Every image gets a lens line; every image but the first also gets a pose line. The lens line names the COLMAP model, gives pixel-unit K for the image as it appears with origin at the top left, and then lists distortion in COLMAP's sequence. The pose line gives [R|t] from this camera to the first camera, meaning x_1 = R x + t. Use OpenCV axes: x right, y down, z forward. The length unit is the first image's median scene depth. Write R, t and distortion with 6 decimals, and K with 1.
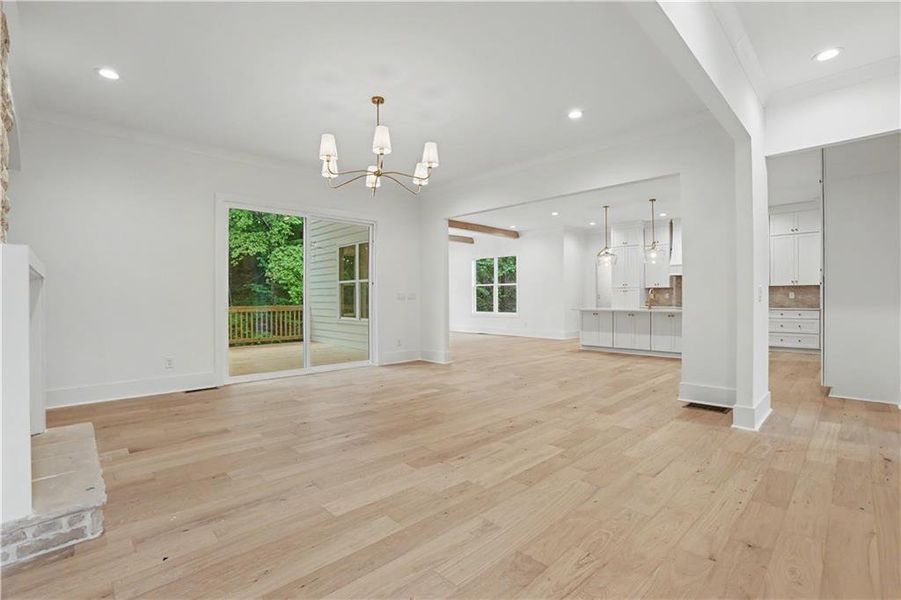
lens RADIAL K [[410.7, 0, 447.4], [0, 410.7, 298.0], [0, 0, 1]] dist [-0.003189, -0.000185]
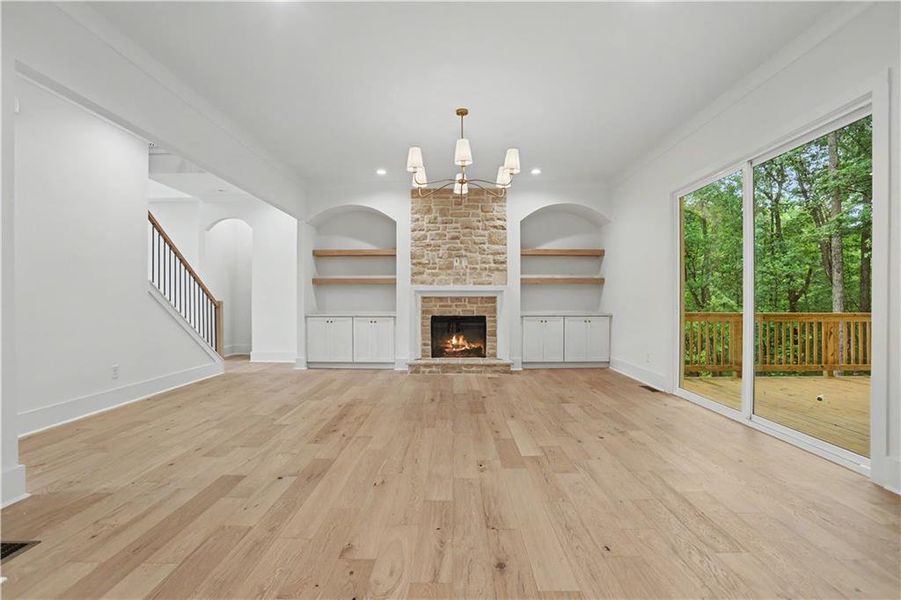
lens RADIAL K [[410.7, 0, 447.4], [0, 410.7, 298.0], [0, 0, 1]] dist [-0.003189, -0.000185]
pose [[-0.702931, 0.002104, -0.711255, 0.608910], [0.001746, 0.999998, 0.001233, -0.006845], [0.711256, -0.000375, -0.702933, 1.714815]]
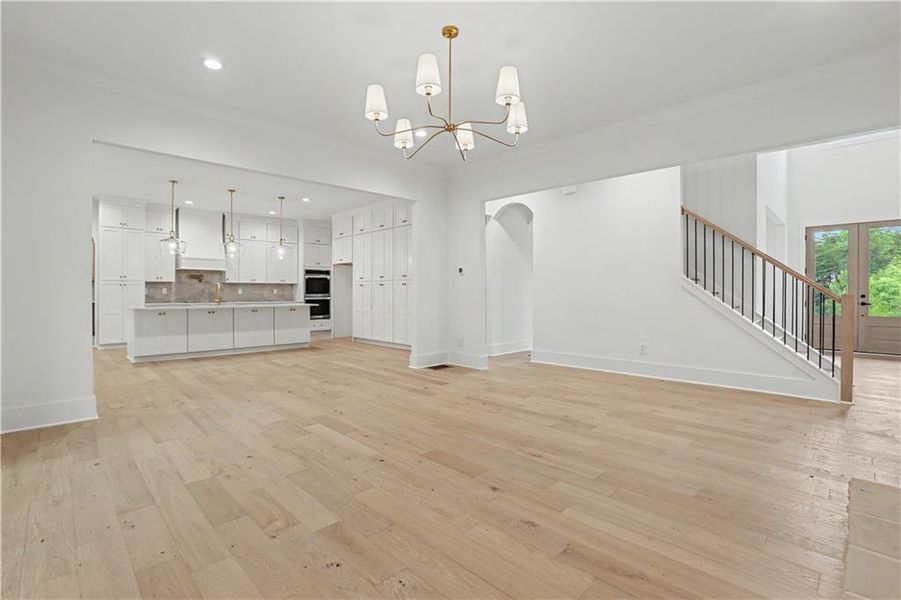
lens RADIAL K [[410.7, 0, 447.4], [0, 410.7, 298.0], [0, 0, 1]] dist [-0.003189, -0.000185]
pose [[-0.018632, -0.012222, 0.999752, -0.923972], [-0.000720, 0.999925, 0.012210, -0.003245], [-0.999826, -0.000492, -0.018639, 1.018777]]
